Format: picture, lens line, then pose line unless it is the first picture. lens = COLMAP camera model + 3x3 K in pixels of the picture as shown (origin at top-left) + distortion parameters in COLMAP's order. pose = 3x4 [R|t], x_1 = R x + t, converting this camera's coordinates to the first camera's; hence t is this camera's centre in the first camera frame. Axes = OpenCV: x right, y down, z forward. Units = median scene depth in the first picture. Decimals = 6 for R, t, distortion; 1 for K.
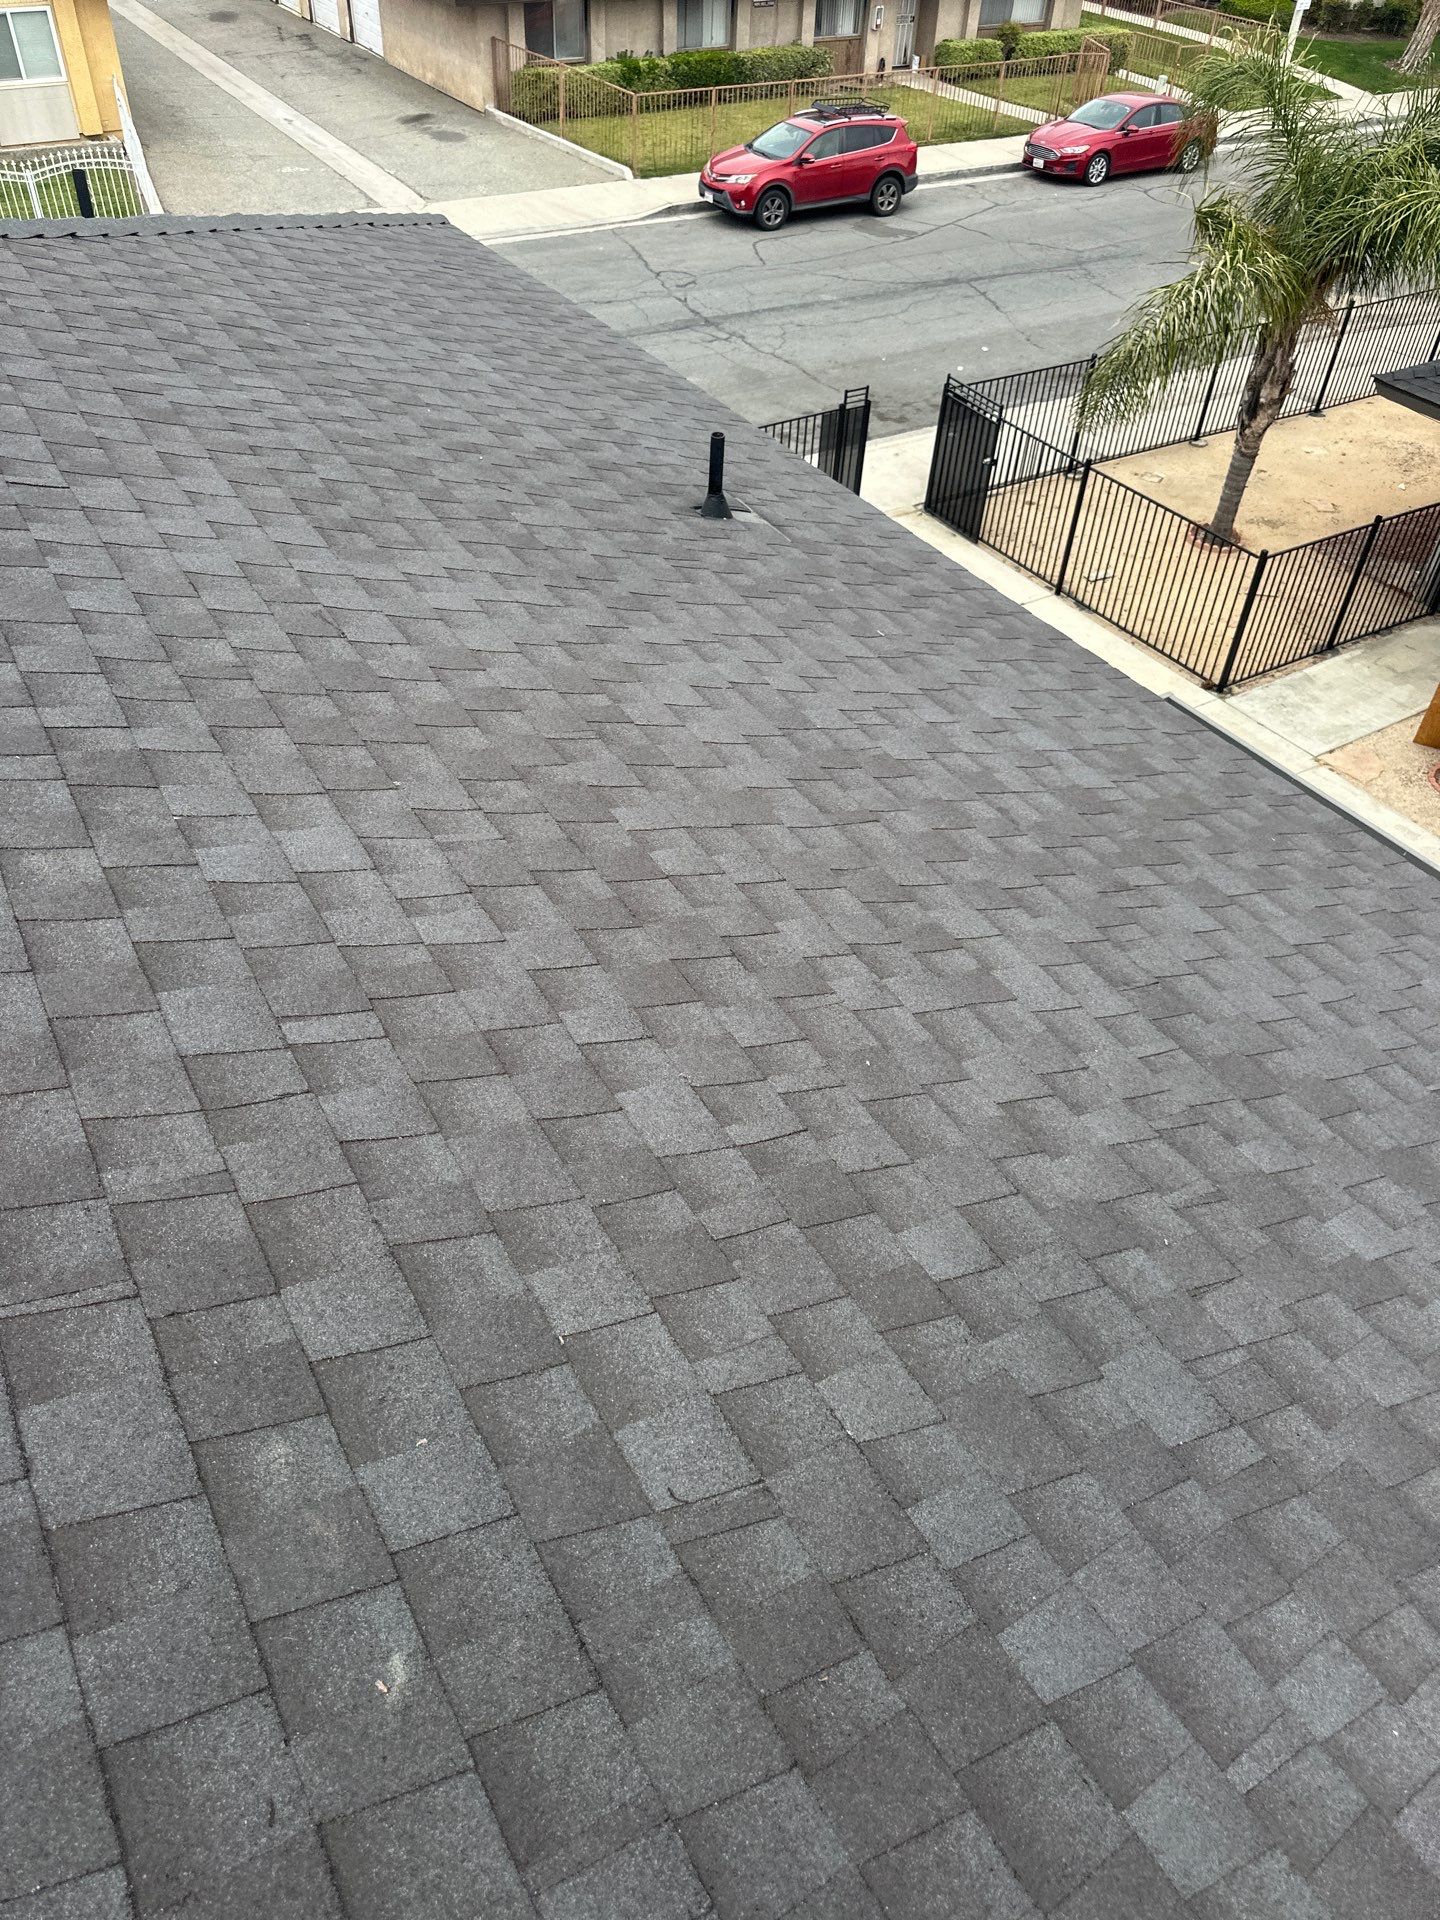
lens RADIAL K [[1397.1, 0, 706.8], [0, 1397.1, 953.6], [0, 0, 1]] dist [0.024725, -0.002858]
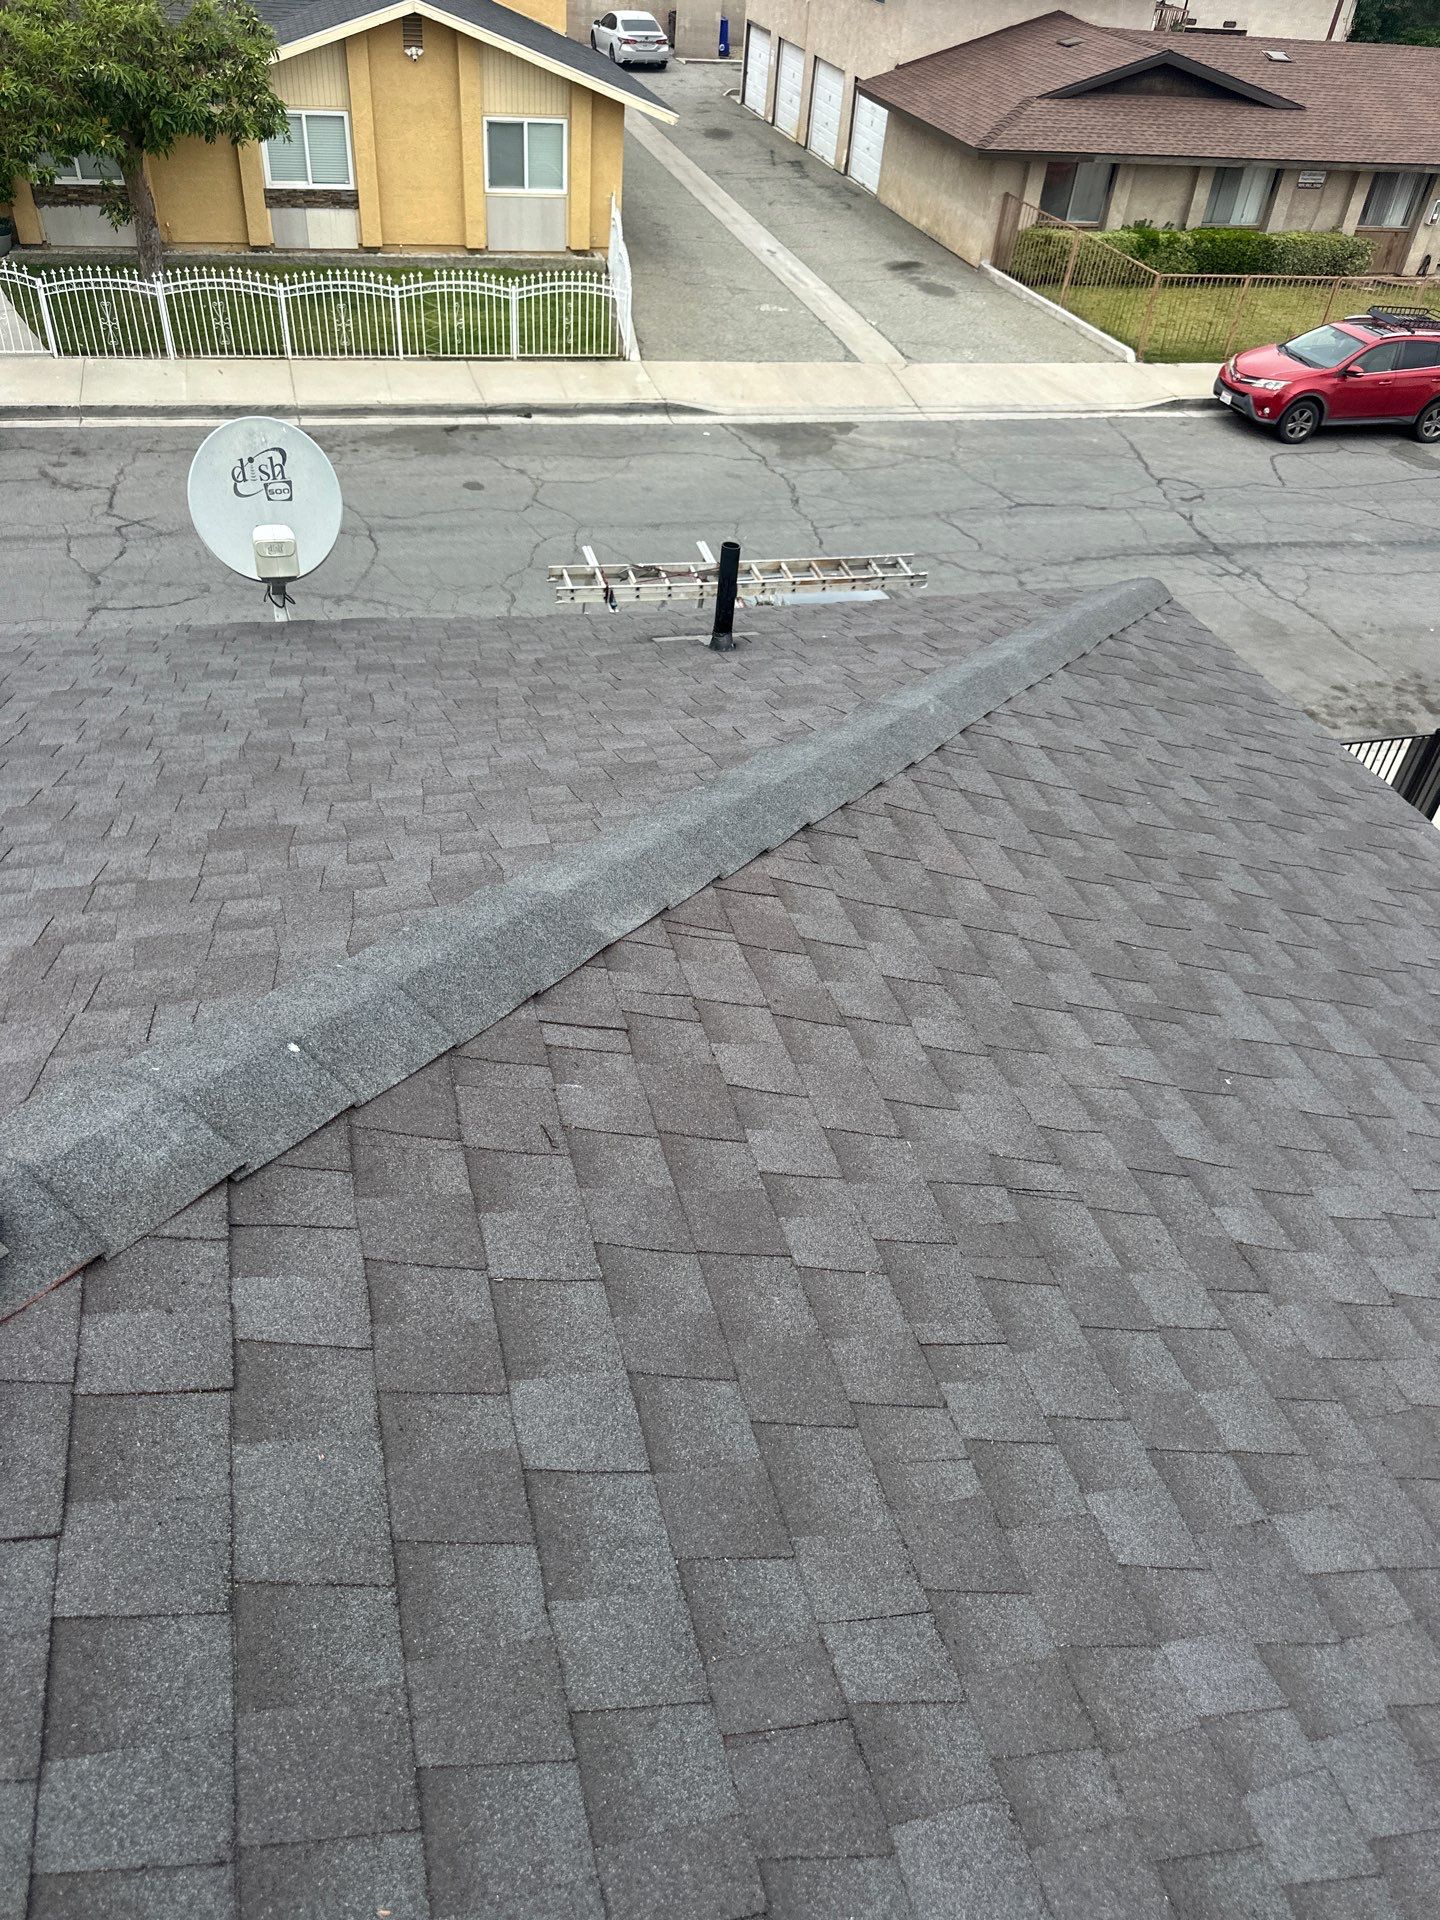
lens RADIAL K [[1397.1, 0, 730.5], [0, 1397.1, 966.9], [0, 0, 1]] dist [0.024725, -0.002858]
pose [[0.965862, 0.200745, -0.163742, -0.080831], [-0.208674, 0.977442, -0.032575, -0.092333], [0.153509, 0.065632, 0.985965, 0.102128]]
